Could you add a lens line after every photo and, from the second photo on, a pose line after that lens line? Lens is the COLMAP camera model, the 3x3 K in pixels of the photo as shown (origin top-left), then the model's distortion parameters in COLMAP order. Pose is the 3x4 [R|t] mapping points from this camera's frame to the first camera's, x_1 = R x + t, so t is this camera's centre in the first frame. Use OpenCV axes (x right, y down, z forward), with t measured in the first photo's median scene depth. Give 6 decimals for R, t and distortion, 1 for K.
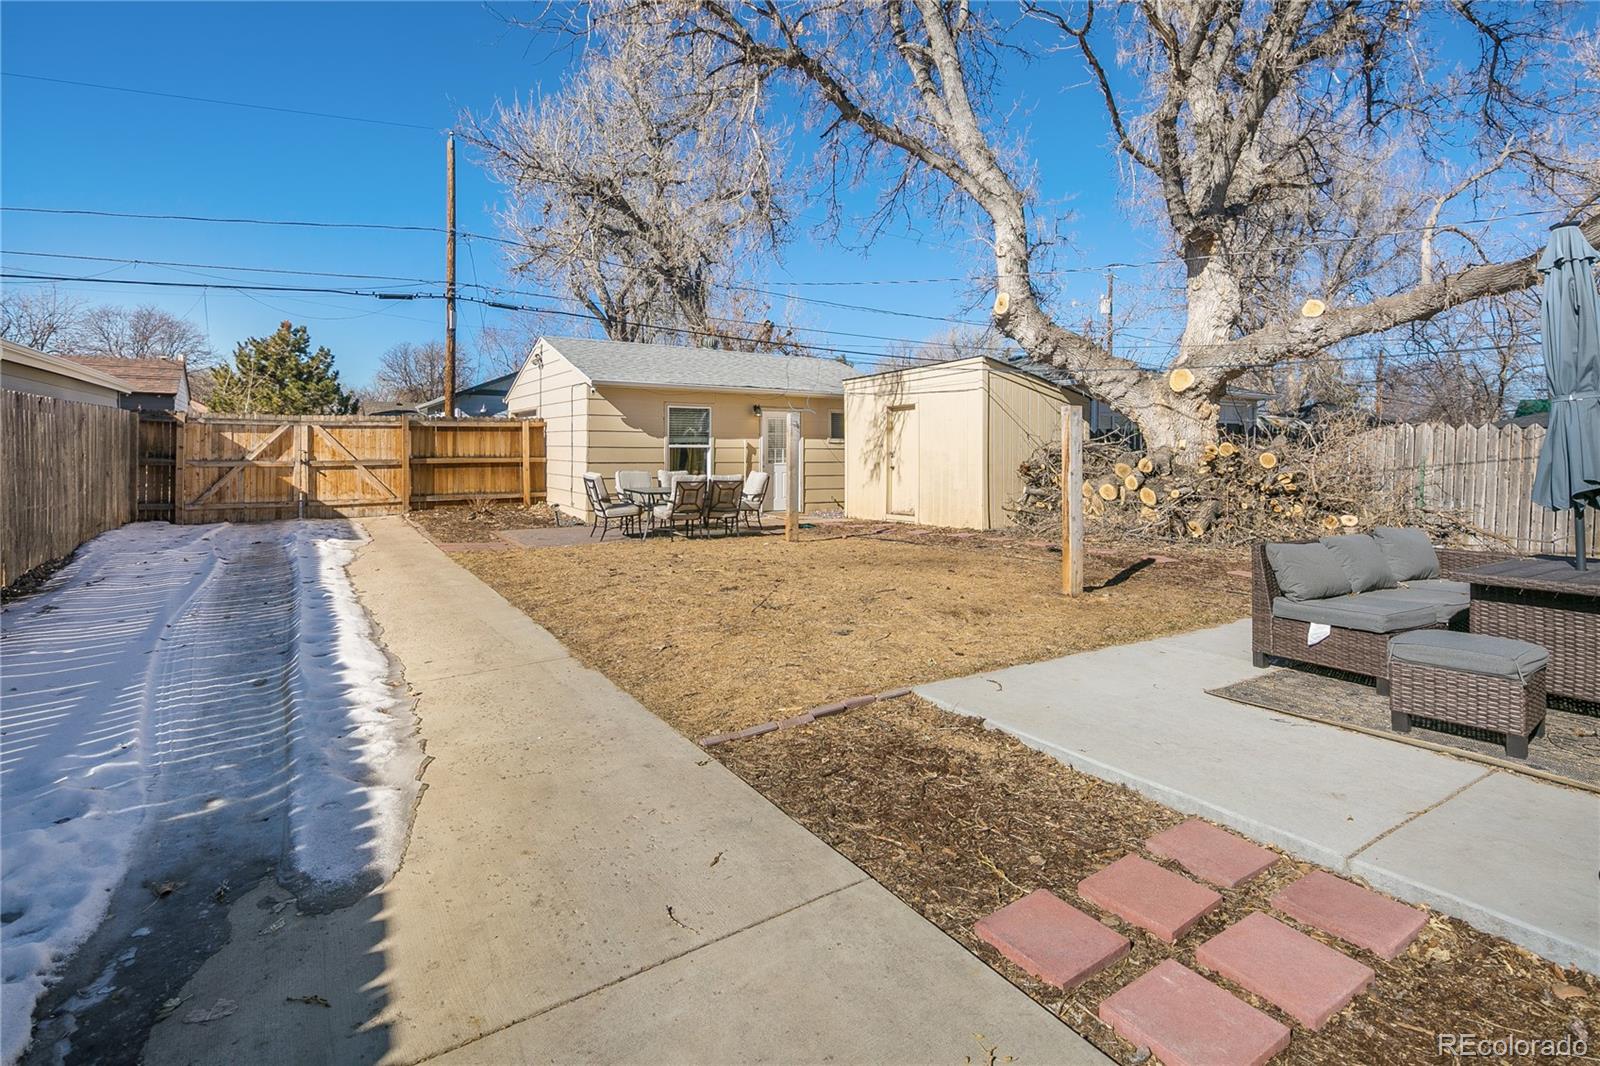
lens RADIAL K [[781.7, 0, 801.0], [0, 781.7, 467.3], [0, 0, 1]] dist [0.000611, -0.000038]
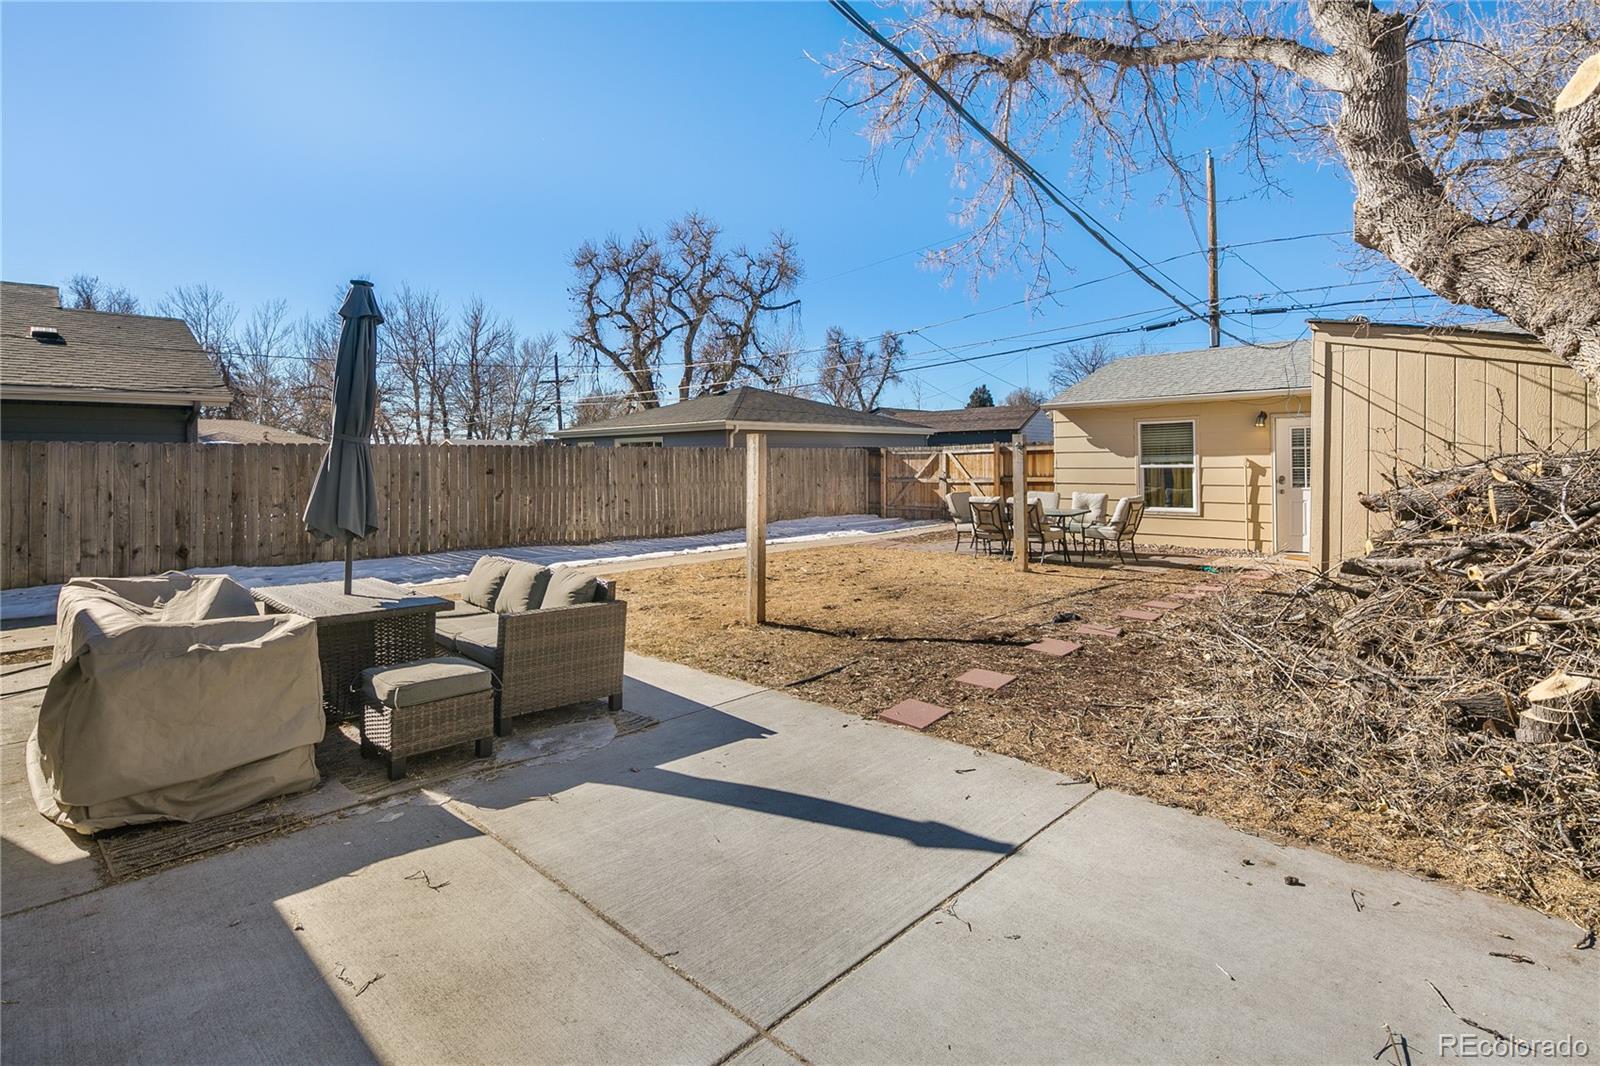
lens RADIAL K [[781.7, 0, 801.0], [0, 781.7, 467.3], [0, 0, 1]] dist [0.000611, -0.000038]
pose [[0.228640, -0.004028, -0.973503, 0.593736], [-0.010234, 0.999926, -0.006541, -0.015063], [0.973457, 0.011459, 0.228582, 0.383306]]
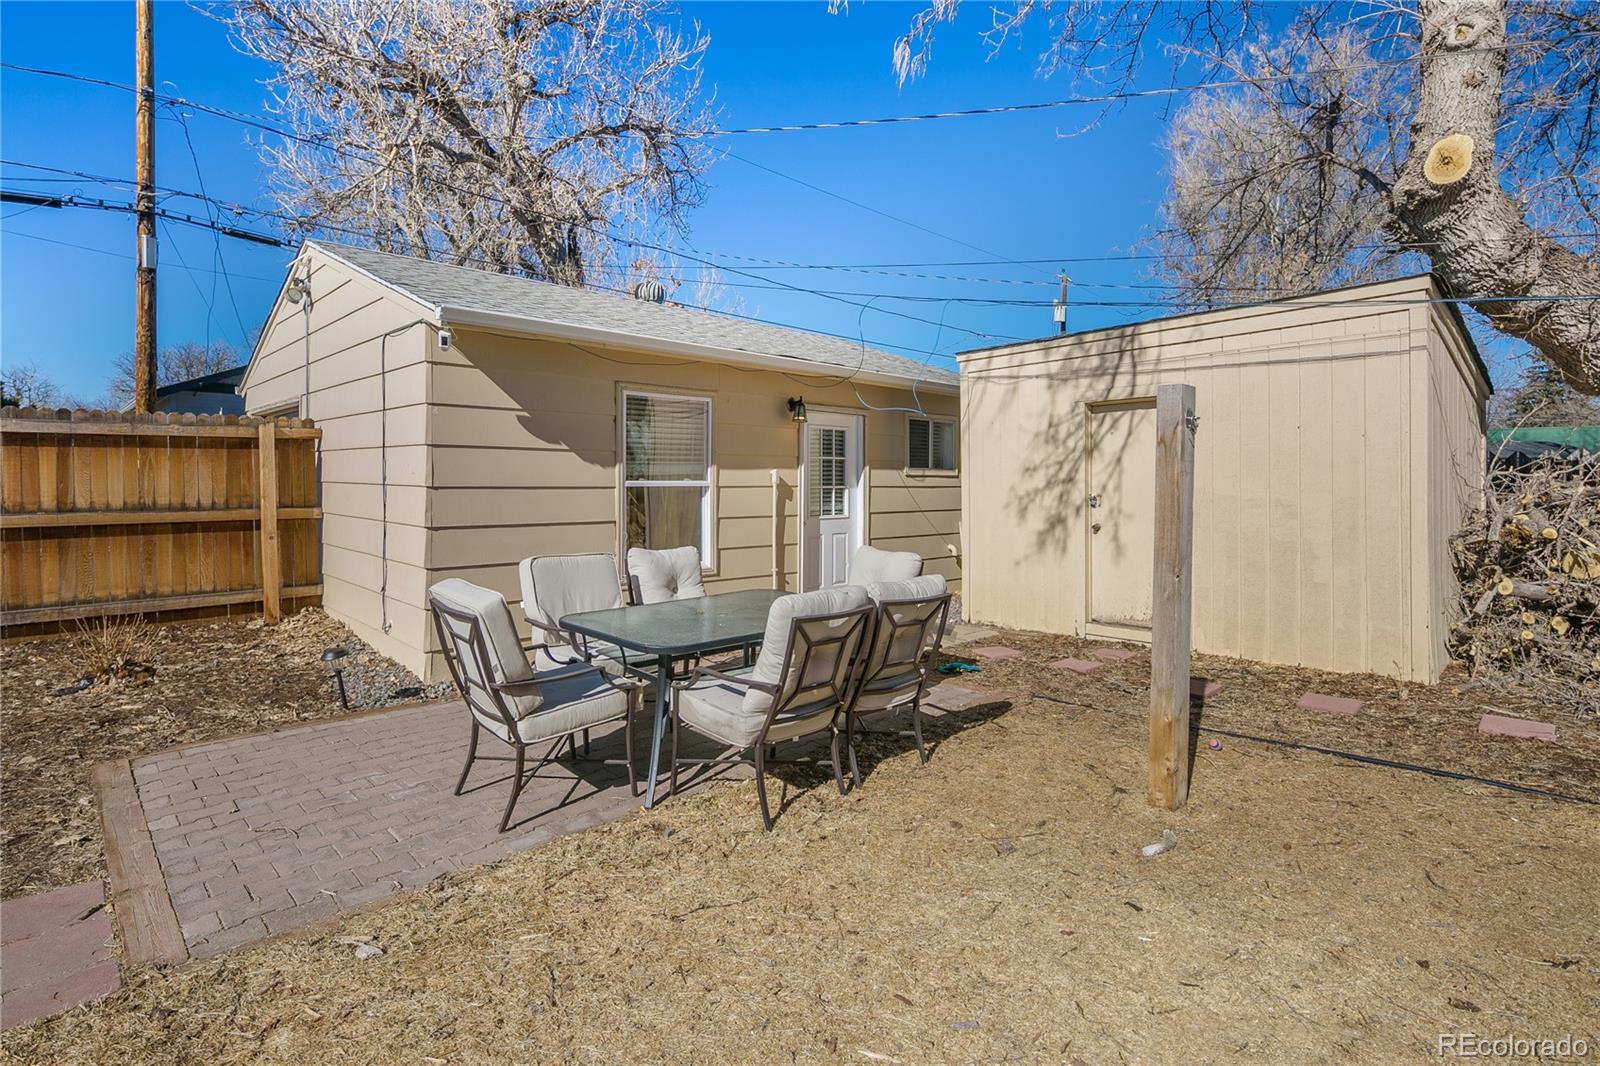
lens RADIAL K [[796.0, 0, 798.0], [0, 796.0, 495.0], [0, 0, 1]] dist [0.000684, -0.000903]
pose [[0.980253, -0.003572, 0.197713, -0.153944], [0.004007, 0.999990, -0.001799, -0.018515], [-0.197705, 0.002556, 0.980258, 0.517754]]
